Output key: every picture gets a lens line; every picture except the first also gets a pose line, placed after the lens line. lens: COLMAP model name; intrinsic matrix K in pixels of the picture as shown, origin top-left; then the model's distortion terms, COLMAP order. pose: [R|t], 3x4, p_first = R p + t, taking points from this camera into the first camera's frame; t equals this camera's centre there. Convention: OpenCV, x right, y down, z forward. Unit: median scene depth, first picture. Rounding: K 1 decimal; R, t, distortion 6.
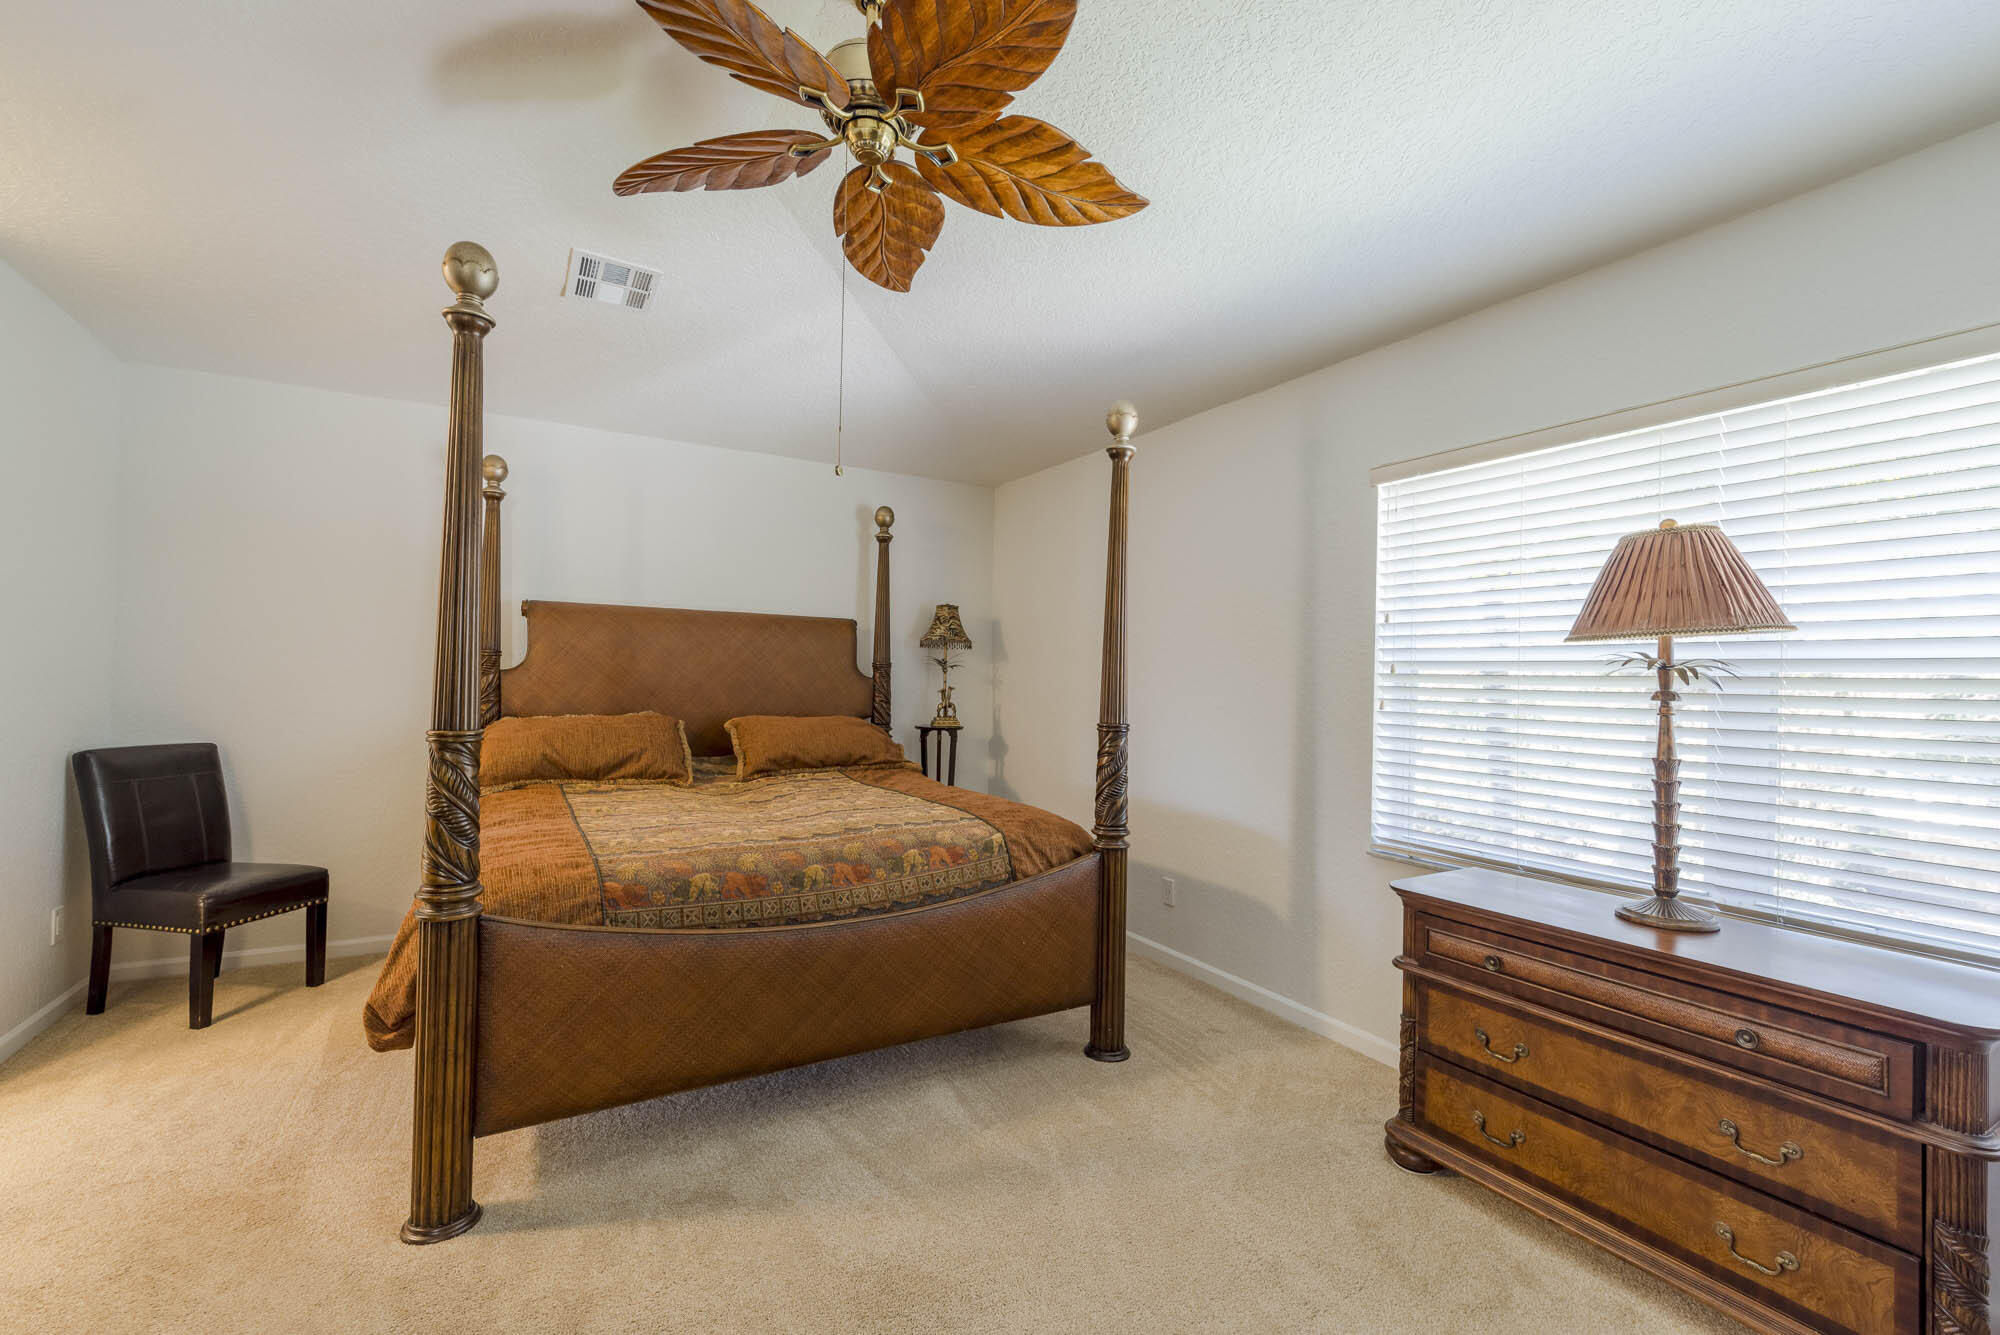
lens RADIAL K [[856.8, 0, 1004.3], [0, 856.8, 671.7], [0, 0, 1]] dist [-0.001624, 0.001127]
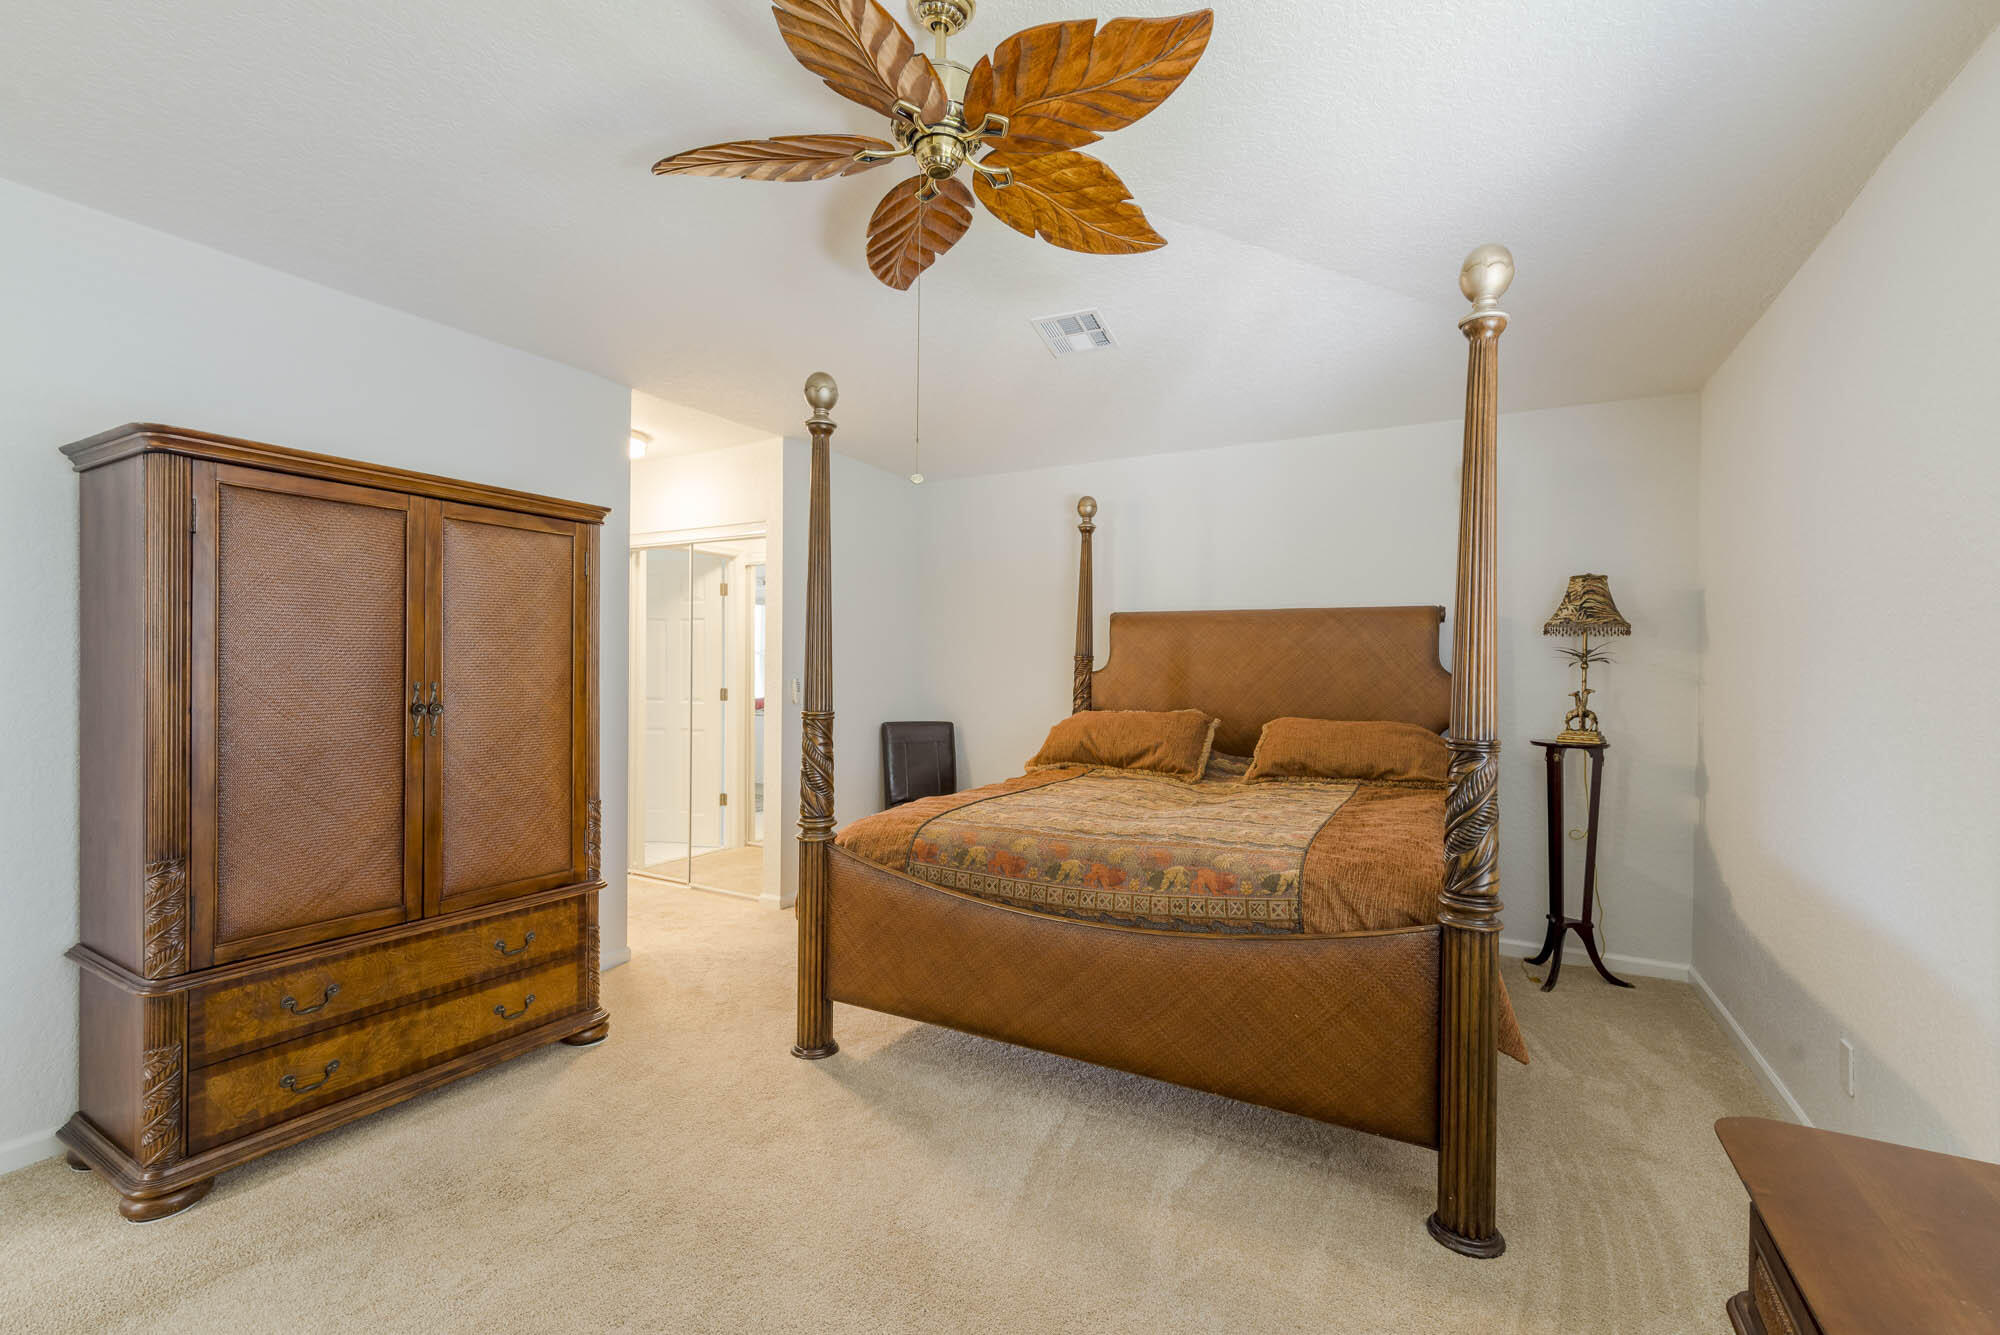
lens RADIAL K [[856.8, 0, 1004.3], [0, 856.8, 671.7], [0, 0, 1]] dist [-0.001624, 0.001127]
pose [[0.512834, -0.012854, -0.858391, 0.478132], [0.007291, 0.999917, -0.010618, 0.011852], [0.858457, -0.000813, 0.512886, 0.330142]]
